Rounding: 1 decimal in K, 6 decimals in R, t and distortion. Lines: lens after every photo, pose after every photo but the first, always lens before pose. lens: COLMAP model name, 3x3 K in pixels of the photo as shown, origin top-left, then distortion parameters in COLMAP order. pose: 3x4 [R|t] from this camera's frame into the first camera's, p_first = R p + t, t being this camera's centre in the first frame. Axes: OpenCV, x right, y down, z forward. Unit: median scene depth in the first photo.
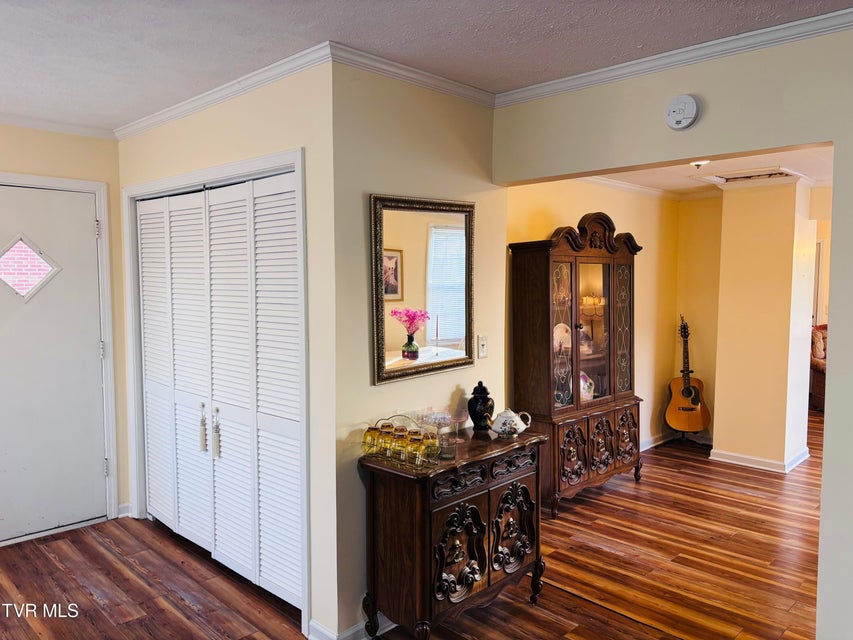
lens RADIAL K [[636.0, 0, 426.5], [0, 636.0, 320.0], [0, 0, 1]] dist [0.046944, -0.054952]
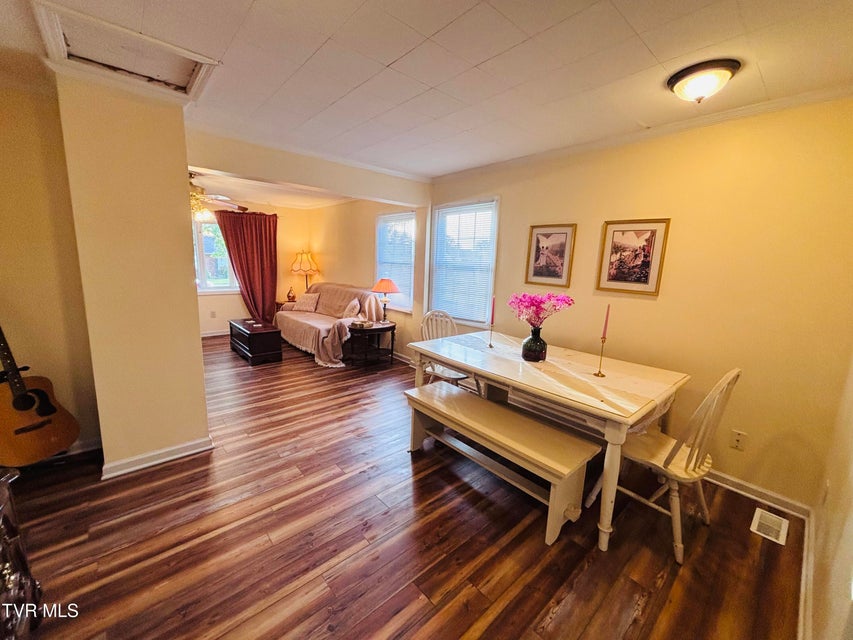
lens RADIAL K [[344.5, 0, 426.5], [0, 344.5, 320.0], [0, 0, 1]] dist [0.001146, 0.000145]
pose [[0.063615, -0.173625, 0.982755, 0.038804], [0.033024, 0.984577, 0.171809, -0.004762], [-0.997428, 0.021525, 0.068367, 0.204767]]
